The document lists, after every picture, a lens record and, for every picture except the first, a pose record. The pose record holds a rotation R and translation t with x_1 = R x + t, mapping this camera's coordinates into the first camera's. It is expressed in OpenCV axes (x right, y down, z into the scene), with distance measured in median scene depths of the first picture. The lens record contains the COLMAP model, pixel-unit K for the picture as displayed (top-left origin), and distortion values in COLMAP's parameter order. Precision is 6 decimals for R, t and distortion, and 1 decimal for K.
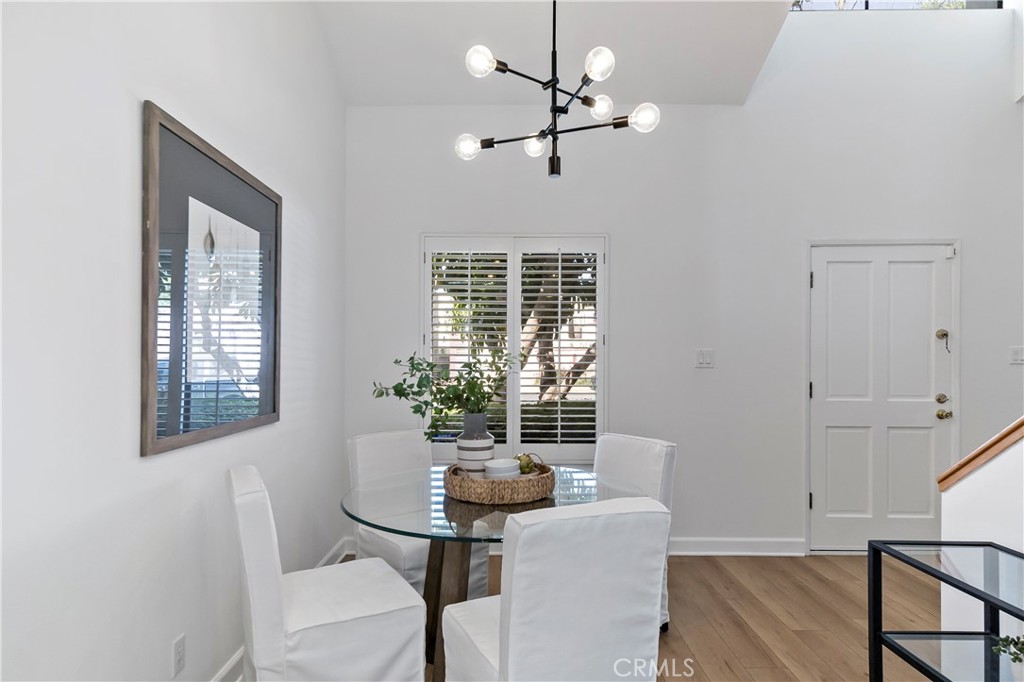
lens RADIAL K [[568.3, 0, 510.3], [0, 568.3, 350.9], [0, 0, 1]] dist [0.027385, -0.002536]
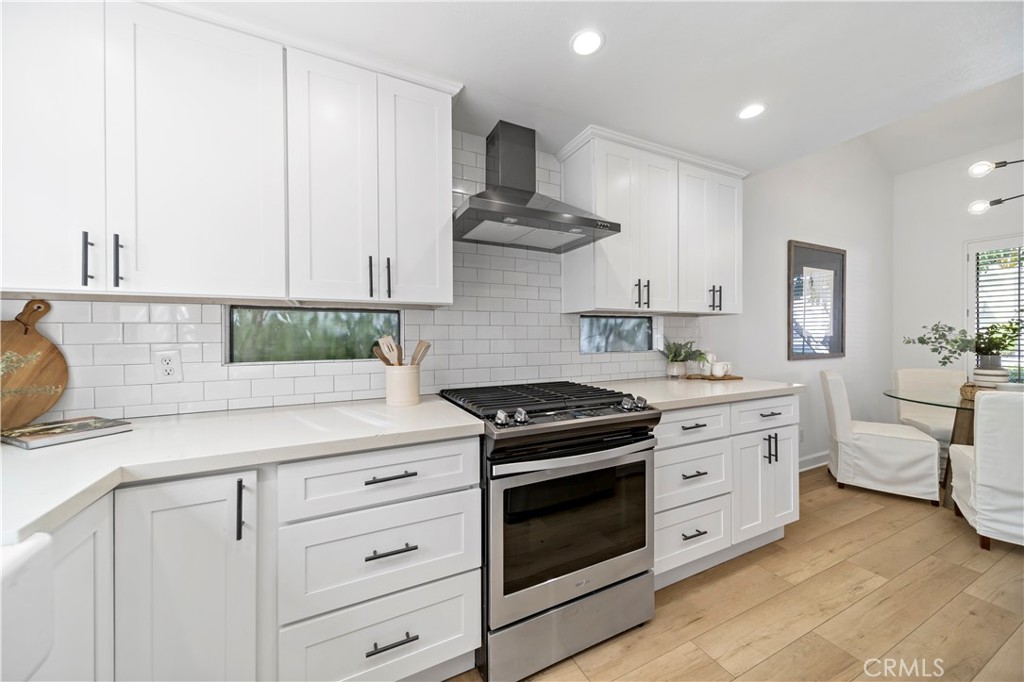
lens RADIAL K [[363.3, 0, 507.3], [0, 363.3, 337.4], [0, 0, 1]] dist [0.008488, -0.000217]
pose [[0.437449, 0.001303, -0.899242, 0.332022], [0.023492, 0.999641, 0.012876, 0.006110], [0.898937, -0.026757, 0.437261, -0.893434]]
